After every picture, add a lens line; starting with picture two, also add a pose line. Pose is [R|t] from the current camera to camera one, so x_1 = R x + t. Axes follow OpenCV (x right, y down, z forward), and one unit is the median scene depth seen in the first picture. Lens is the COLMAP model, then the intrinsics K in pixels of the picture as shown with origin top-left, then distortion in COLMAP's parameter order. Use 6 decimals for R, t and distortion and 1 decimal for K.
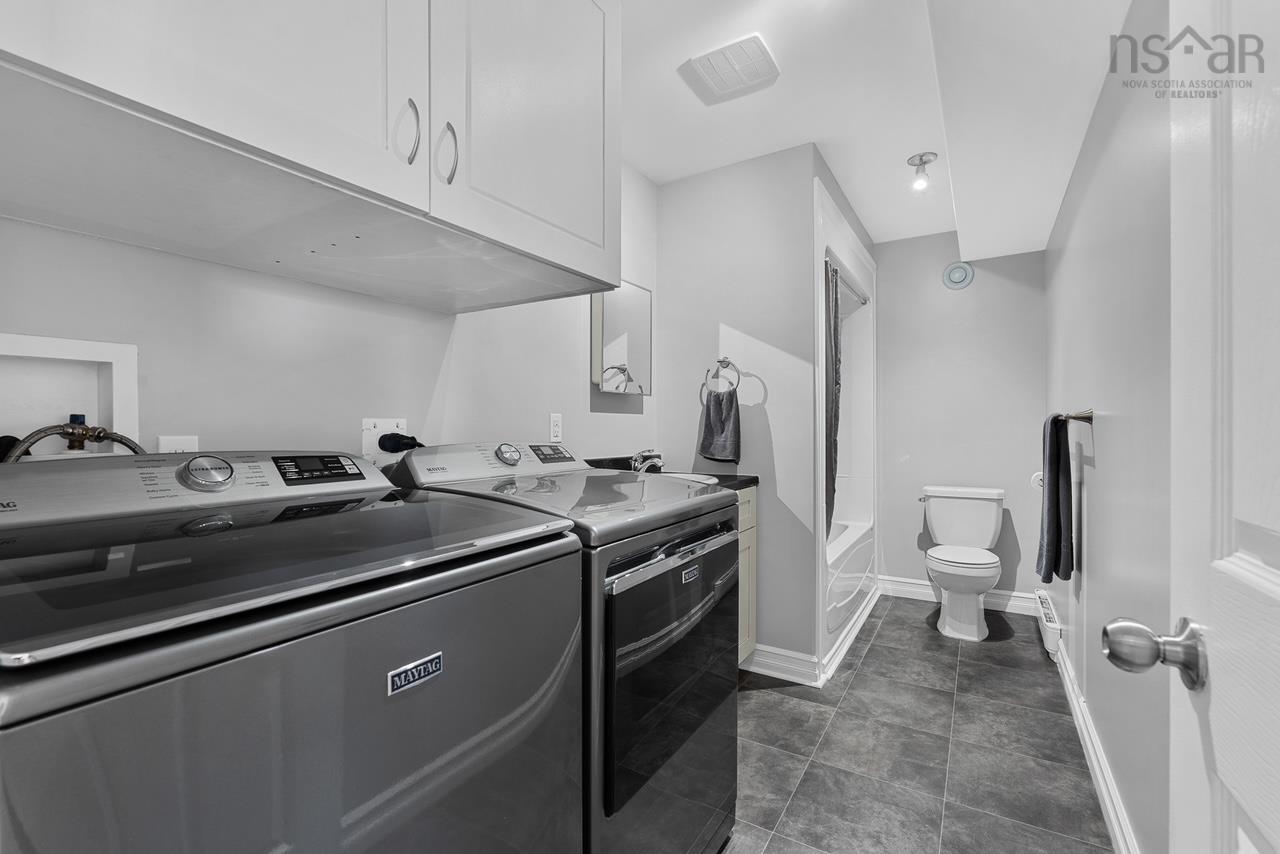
lens RADIAL K [[558.9, 0, 639.5], [0, 558.9, 425.5], [0, 0, 1]] dist [-0.004196, 0.000264]
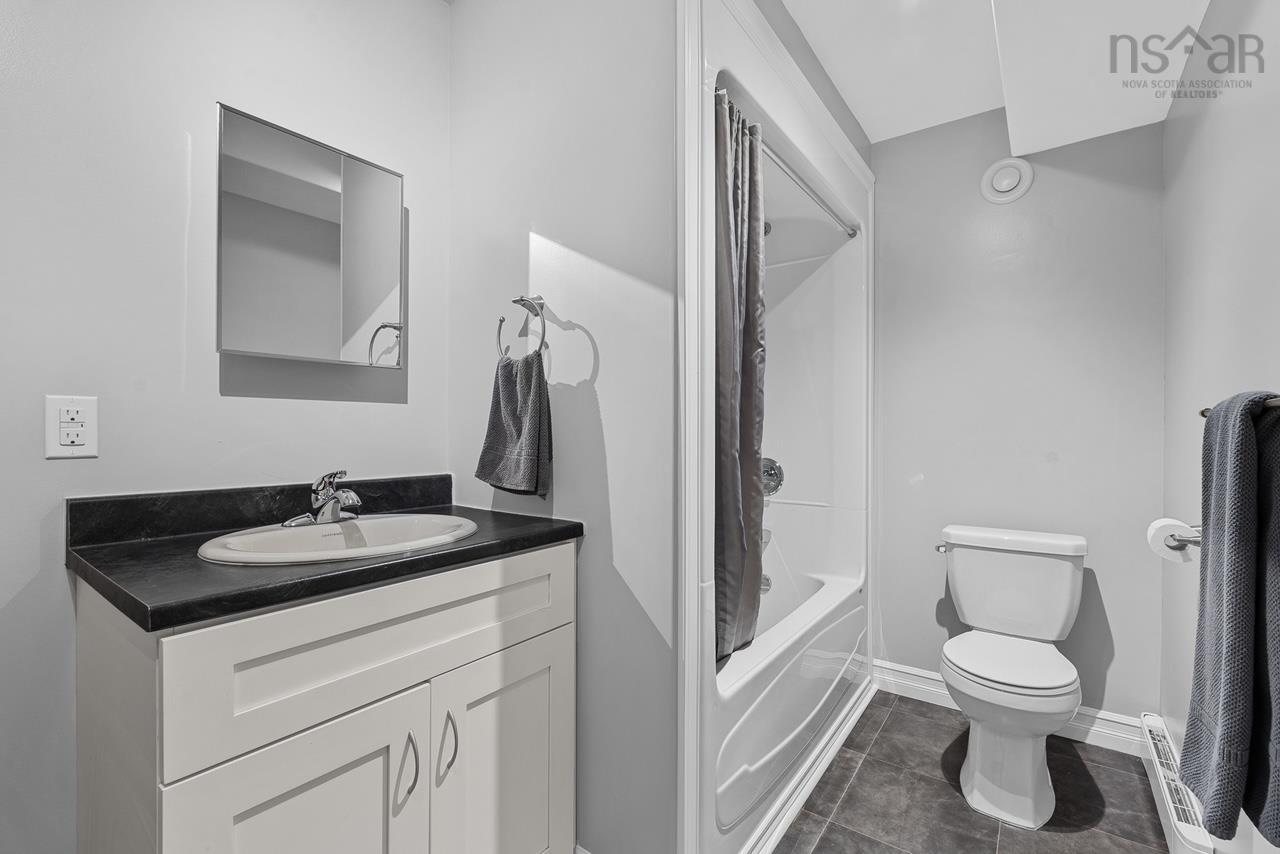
lens RADIAL K [[558.9, 0, 637.5], [0, 558.9, 430.9], [0, 0, 1]] dist [-0.004196, 0.000264]
pose [[0.996721, 0.004216, -0.080810, 0.232044], [-0.003730, 0.999974, 0.006158, 0.002374], [0.080834, -0.005837, 0.996711, 0.379168]]
